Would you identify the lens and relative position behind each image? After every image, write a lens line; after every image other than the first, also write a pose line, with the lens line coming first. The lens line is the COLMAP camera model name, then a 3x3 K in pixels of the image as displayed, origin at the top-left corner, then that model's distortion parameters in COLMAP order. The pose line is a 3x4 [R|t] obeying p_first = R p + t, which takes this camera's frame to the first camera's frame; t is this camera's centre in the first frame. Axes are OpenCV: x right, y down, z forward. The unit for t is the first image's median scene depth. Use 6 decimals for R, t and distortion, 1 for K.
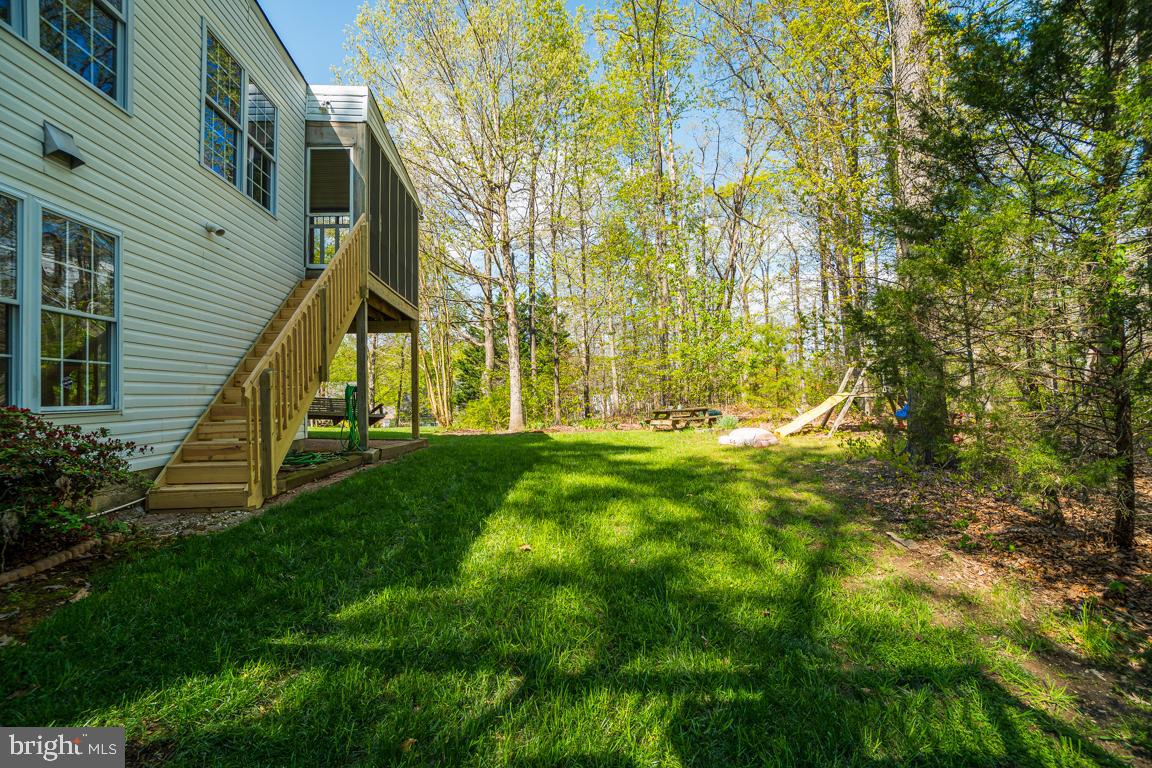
lens RADIAL K [[484.4, 0, 575.2], [0, 484.4, 380.8], [0, 0, 1]] dist [0.000037, 0.000984]
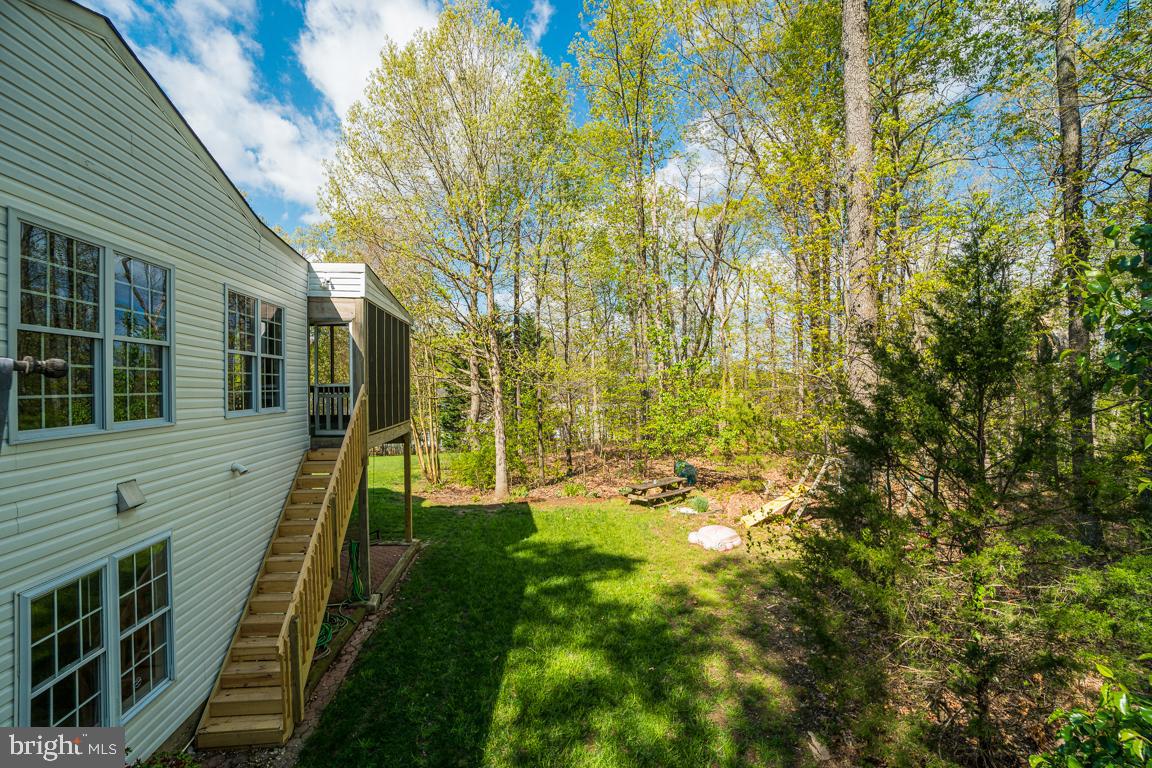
lens RADIAL K [[484.4, 0, 573.4], [0, 484.4, 393.0], [0, 0, 1]] dist [0.000037, 0.000984]
pose [[0.999621, 0.005085, 0.027061, 0.011564], [-0.006158, 0.999192, 0.039705, -0.367272], [-0.026838, -0.039857, 0.998845, -0.109586]]
